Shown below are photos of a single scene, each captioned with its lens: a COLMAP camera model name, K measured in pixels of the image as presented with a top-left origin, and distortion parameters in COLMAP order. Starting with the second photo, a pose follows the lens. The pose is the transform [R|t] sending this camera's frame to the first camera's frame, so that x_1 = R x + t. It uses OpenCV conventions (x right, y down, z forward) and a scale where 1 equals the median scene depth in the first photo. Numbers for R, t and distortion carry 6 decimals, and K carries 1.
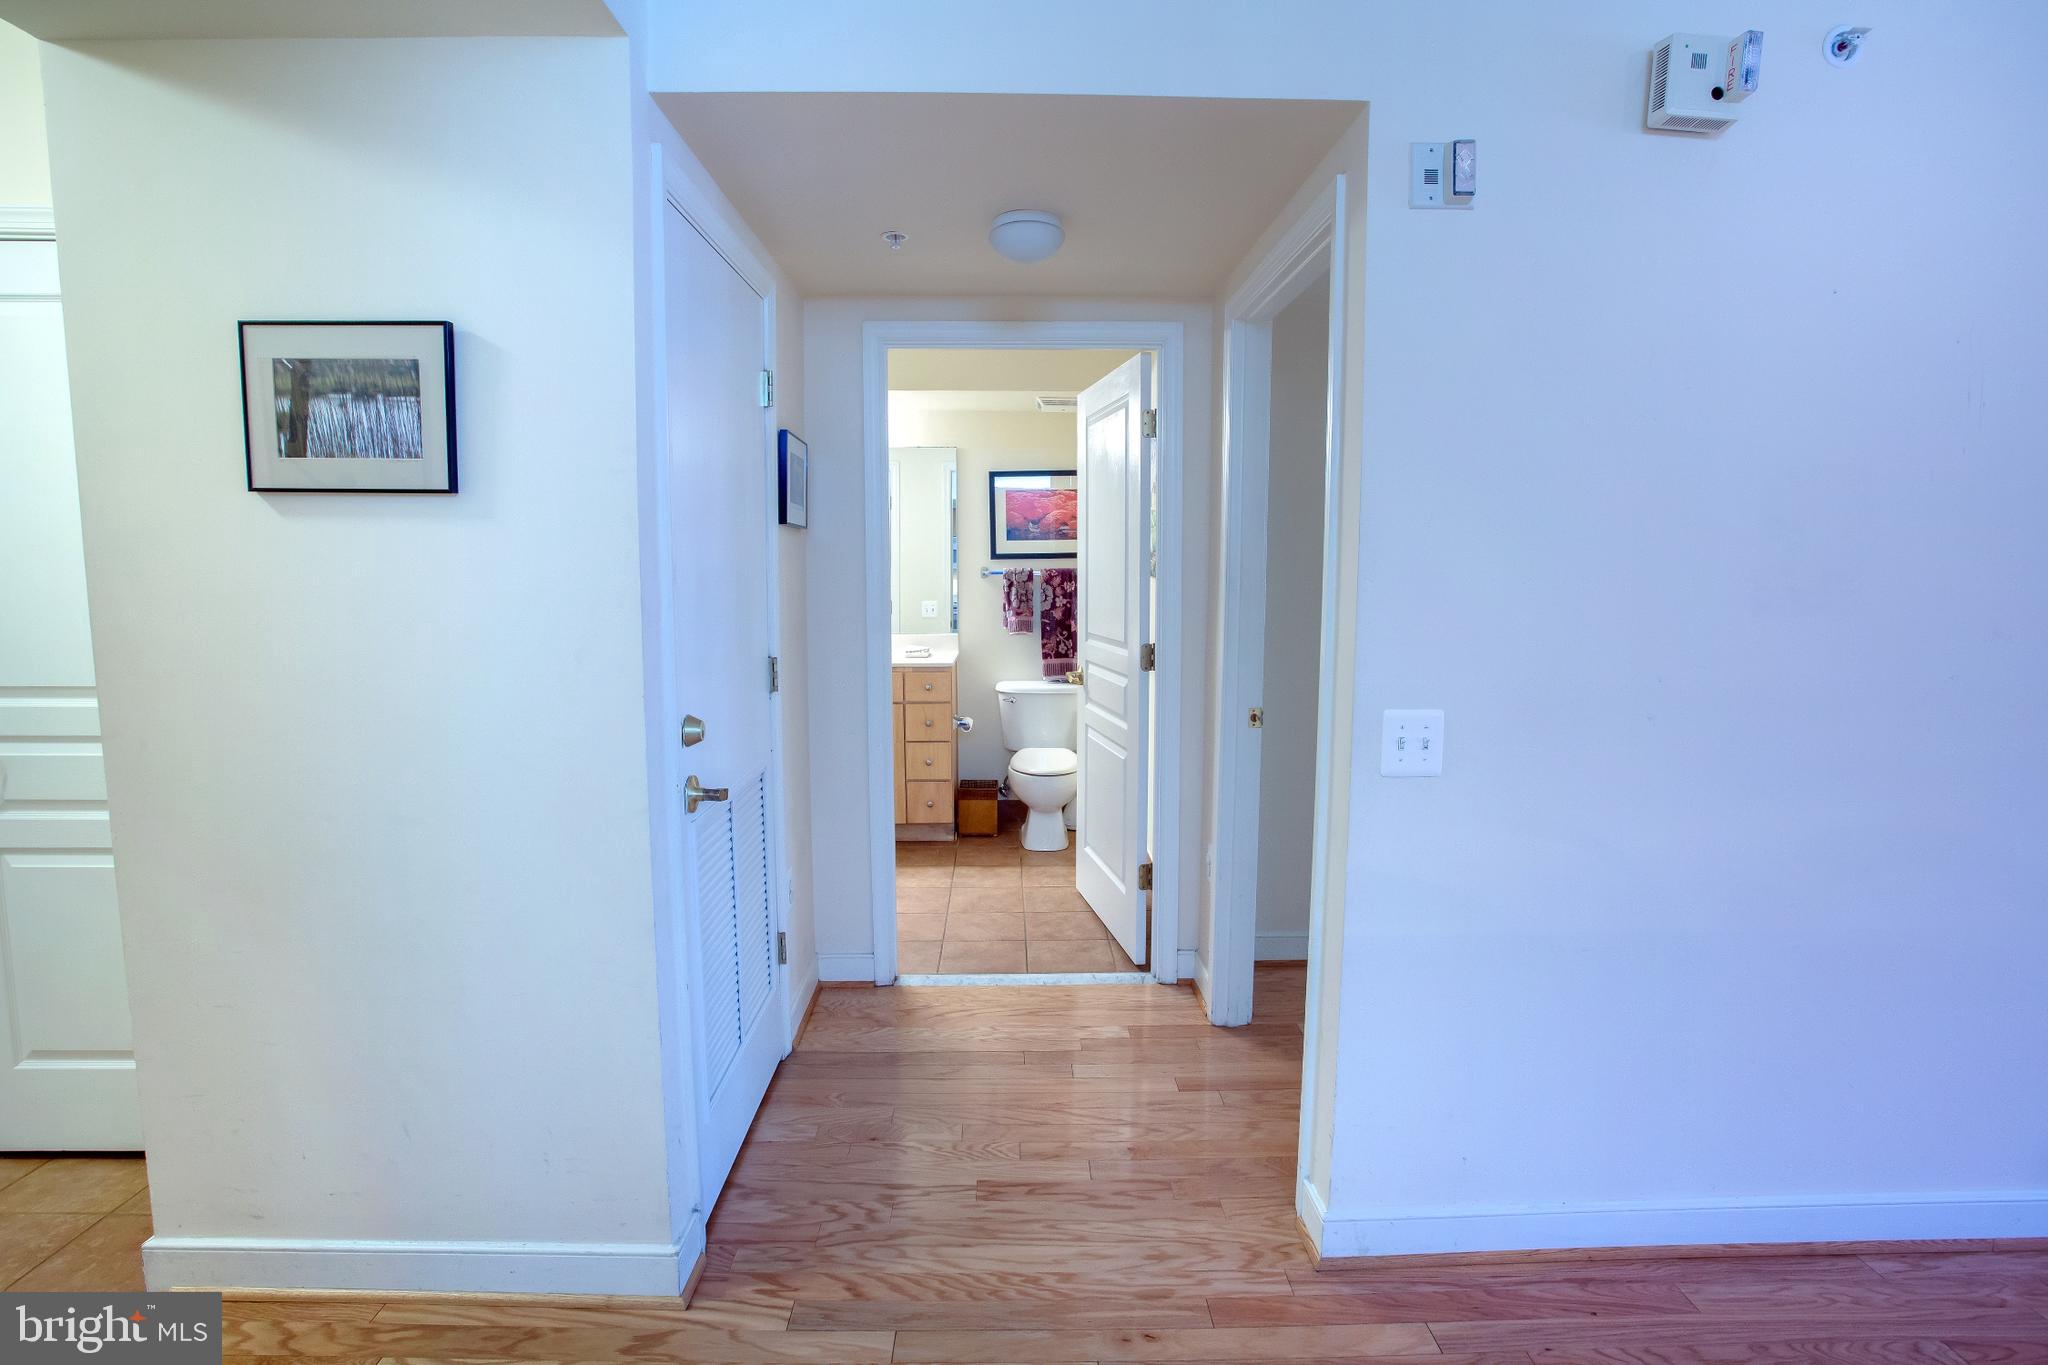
lens RADIAL K [[995.7, 0, 1019.2], [0, 995.7, 669.0], [0, 0, 1]] dist [-0.078017, 0.032499]
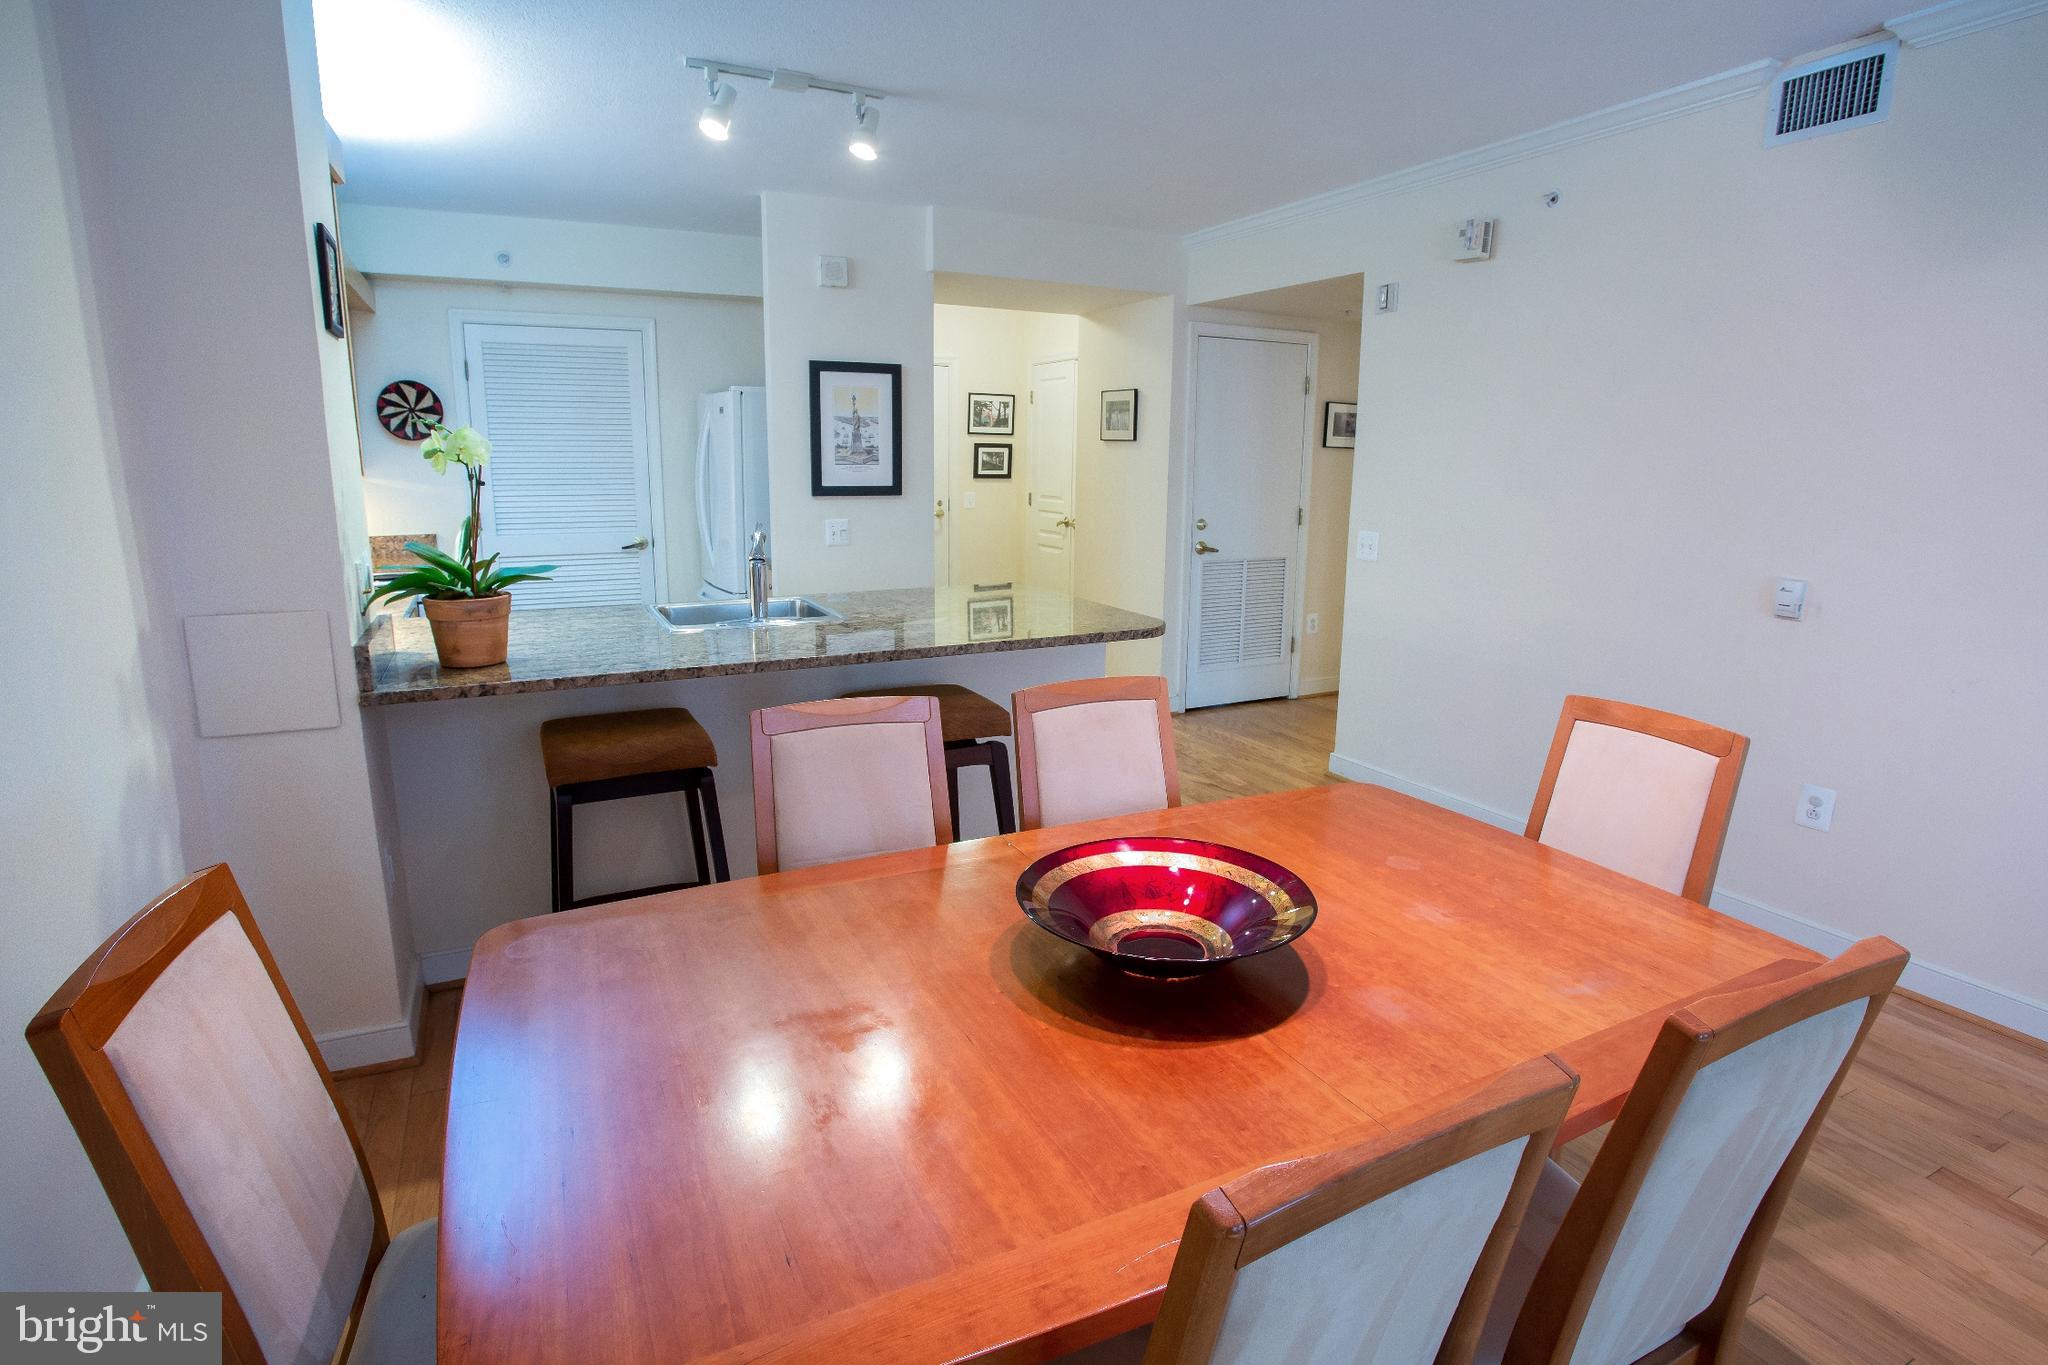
lens RADIAL K [[995.7, 0, 1019.2], [0, 995.7, 669.0], [0, 0, 1]] dist [-0.078017, 0.032499]
pose [[0.436004, 0.191257, -0.879387, 2.335670], [-0.110502, 0.981140, 0.158600, 0.089148], [0.893135, 0.028024, 0.448915, -0.833971]]
